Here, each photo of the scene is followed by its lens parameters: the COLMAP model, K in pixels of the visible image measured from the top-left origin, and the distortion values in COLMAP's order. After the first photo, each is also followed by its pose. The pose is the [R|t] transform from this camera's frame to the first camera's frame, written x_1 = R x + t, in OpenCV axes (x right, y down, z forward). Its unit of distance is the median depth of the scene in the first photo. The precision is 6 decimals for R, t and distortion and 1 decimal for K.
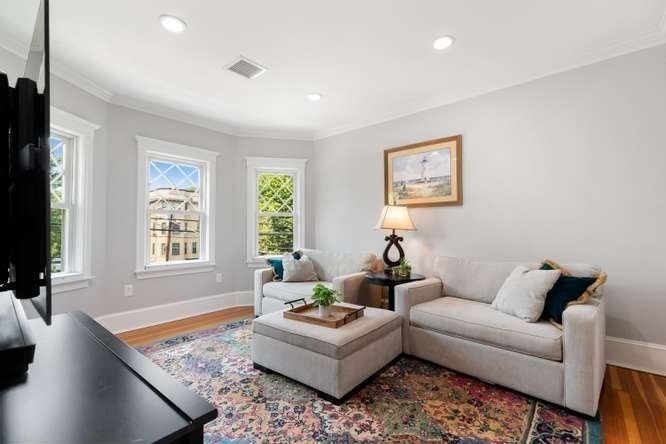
lens RADIAL K [[301.0, 0, 329.3], [0, 301.0, 220.3], [0, 0, 1]] dist [0.004738, -0.000196]
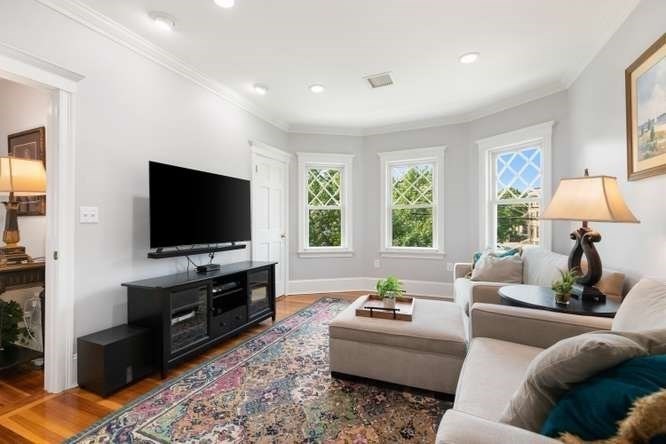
lens RADIAL K [[301.0, 0, 329.5], [0, 301.0, 223.3], [0, 0, 1]] dist [0.004738, -0.000196]
pose [[0.284110, 0.007196, -0.958765, 0.858885], [0.039998, 0.999012, 0.019350, 0.008509], [0.957957, -0.043846, 0.283541, 0.533331]]
